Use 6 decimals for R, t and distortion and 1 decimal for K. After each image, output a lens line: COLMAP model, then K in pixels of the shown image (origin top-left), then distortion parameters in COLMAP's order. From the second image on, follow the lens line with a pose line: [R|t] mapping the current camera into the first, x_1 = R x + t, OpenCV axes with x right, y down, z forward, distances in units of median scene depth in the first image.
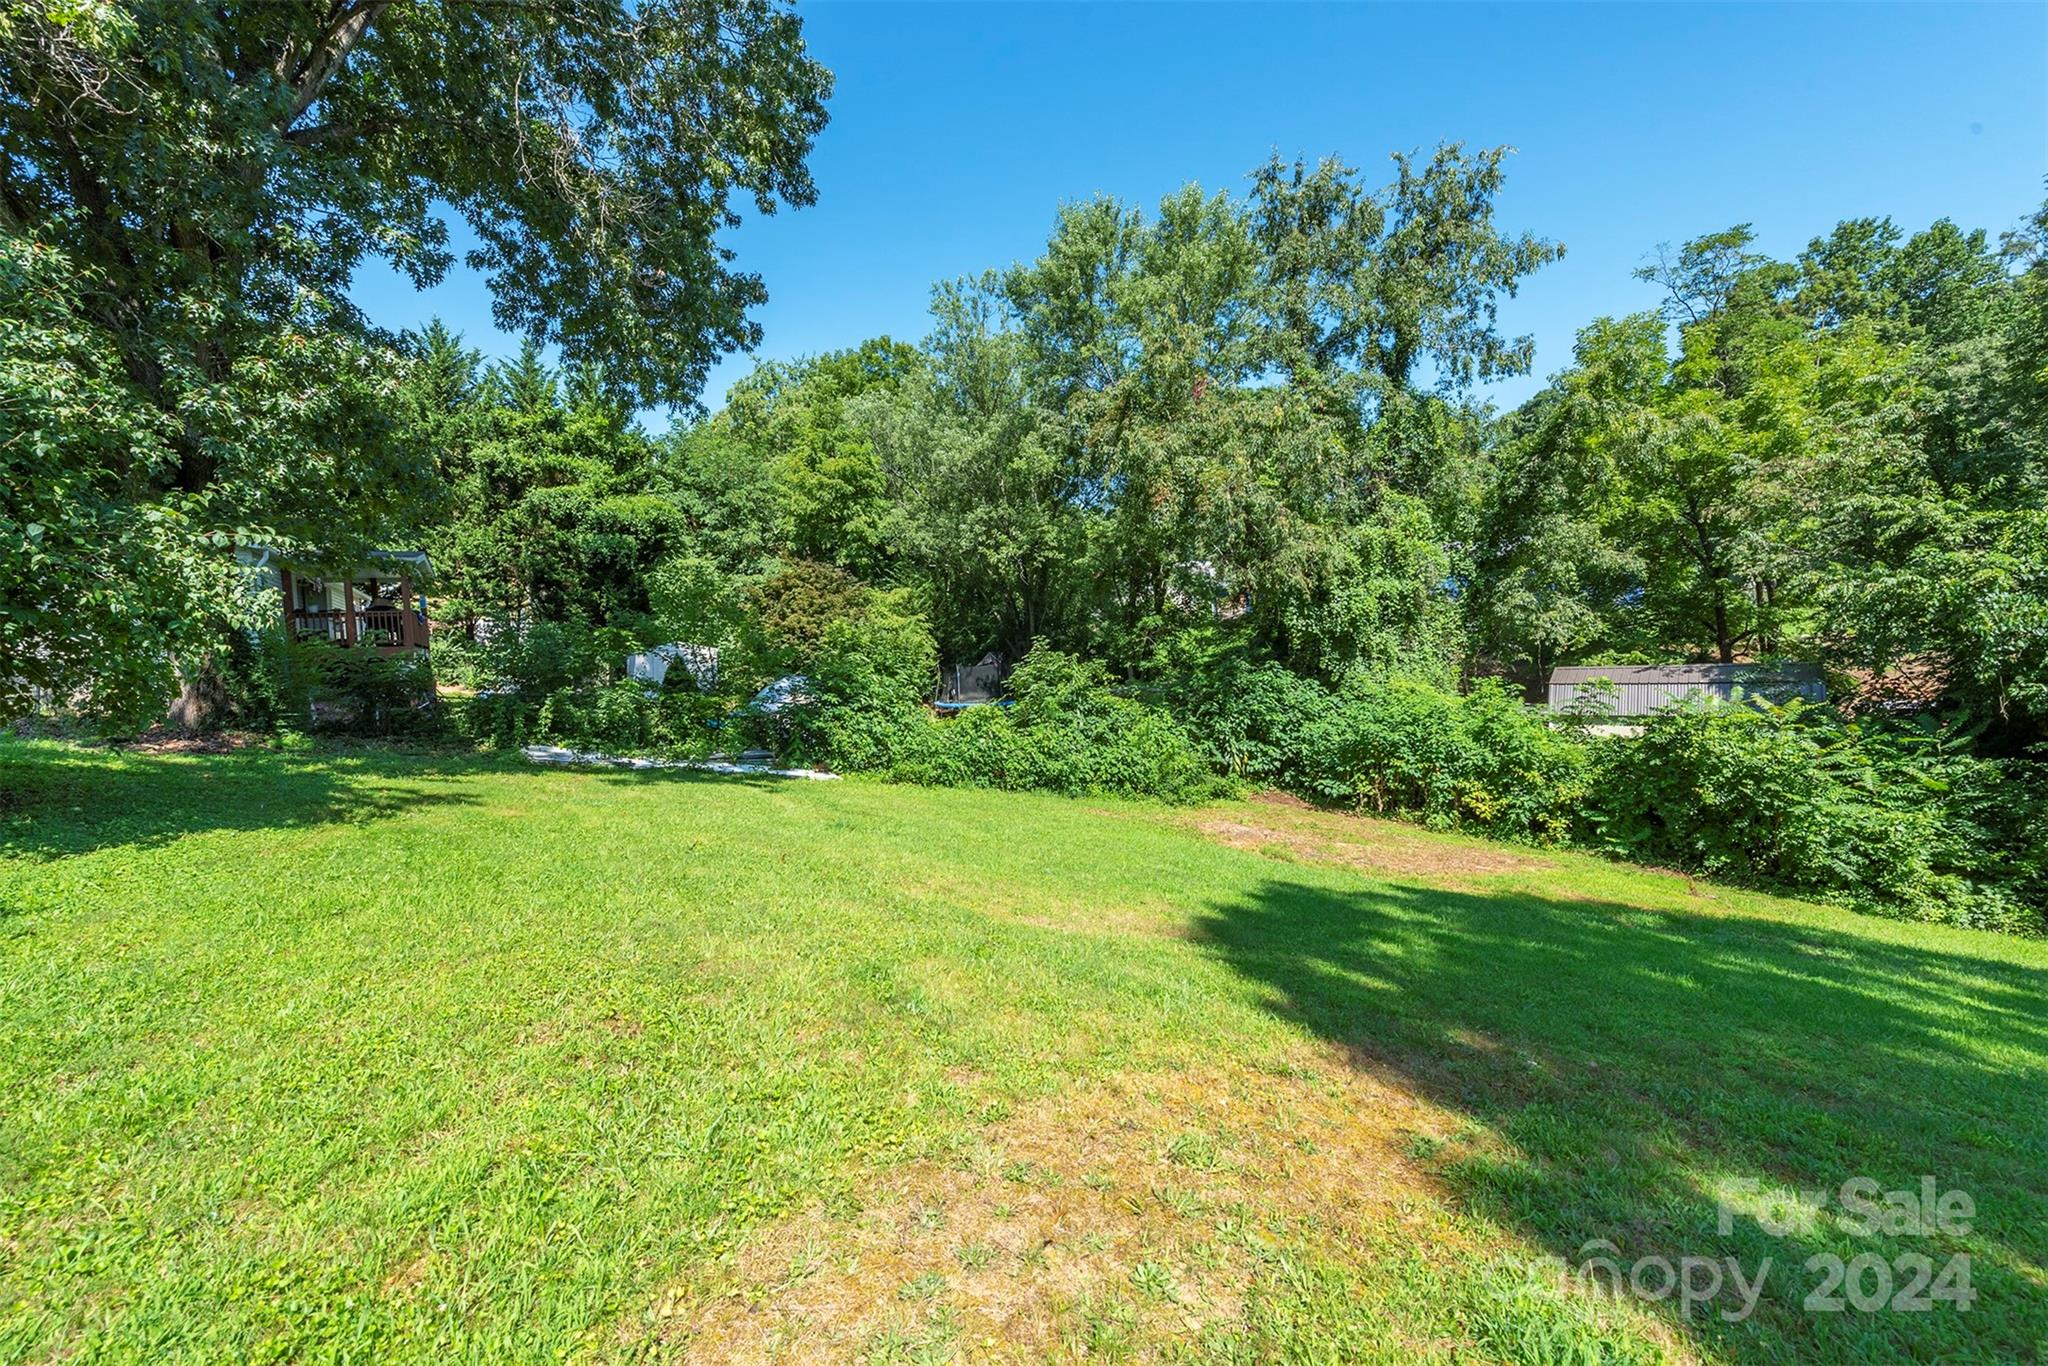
lens RADIAL K [[823.5, 0, 1023.0], [0, 823.5, 671.0], [0, 0, 1]] dist [0.021263, -0.007520]
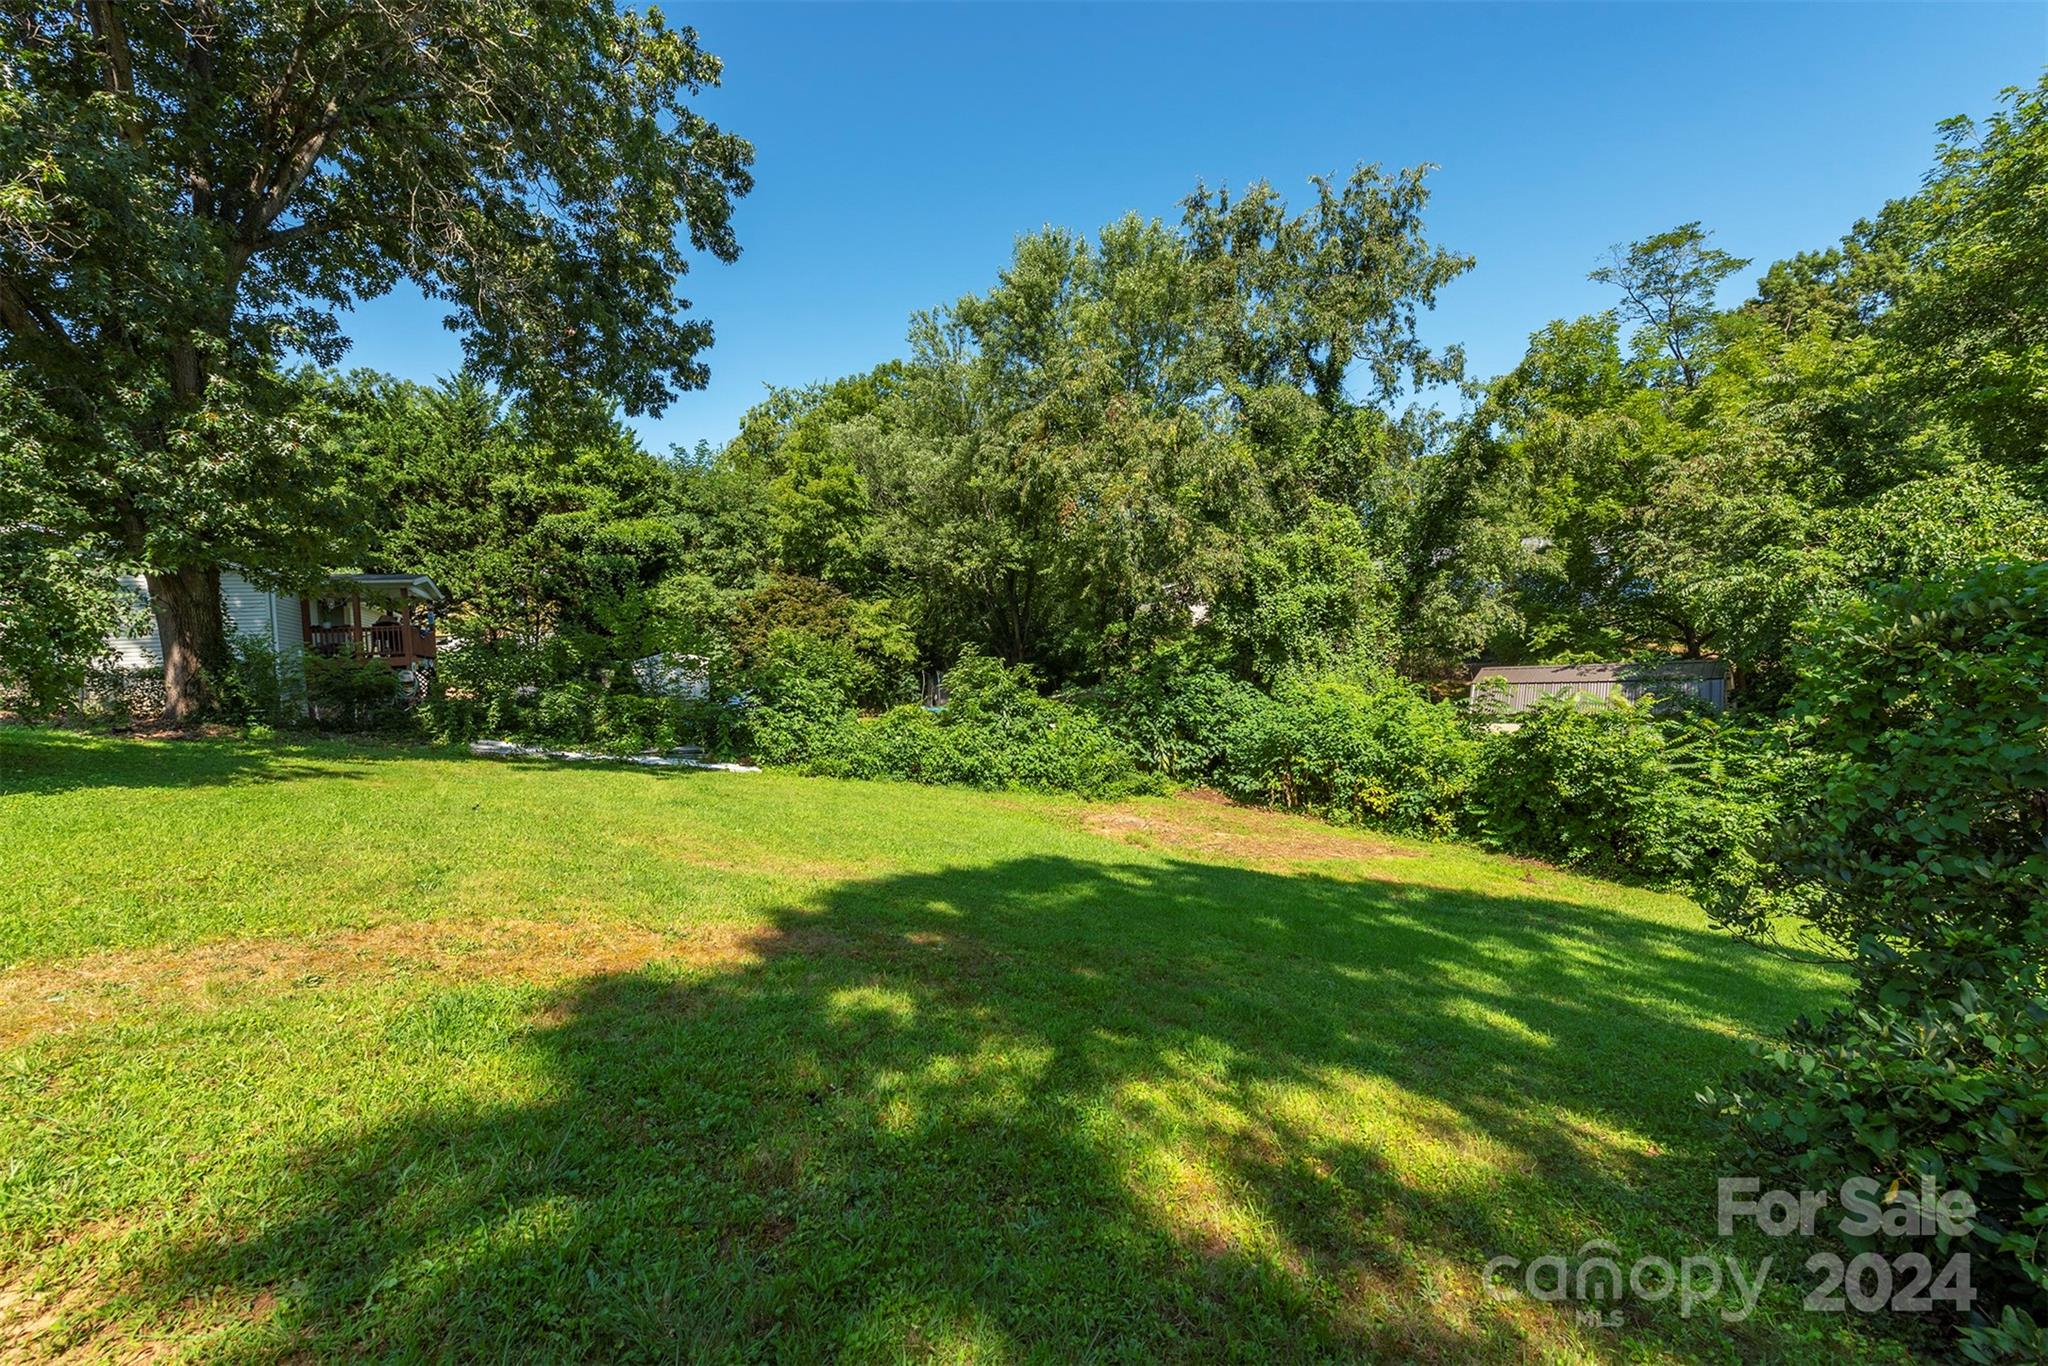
lens RADIAL K [[827.3, 0, 1033.5], [0, 827.3, 673.8], [0, 0, 1]] dist [0.018537, -0.006581]
pose [[0.996607, -0.007684, -0.081949, 0.173403], [0.006977, 0.999936, -0.008906, 0.008020], [0.082012, 0.008304, 0.996597, -0.064004]]
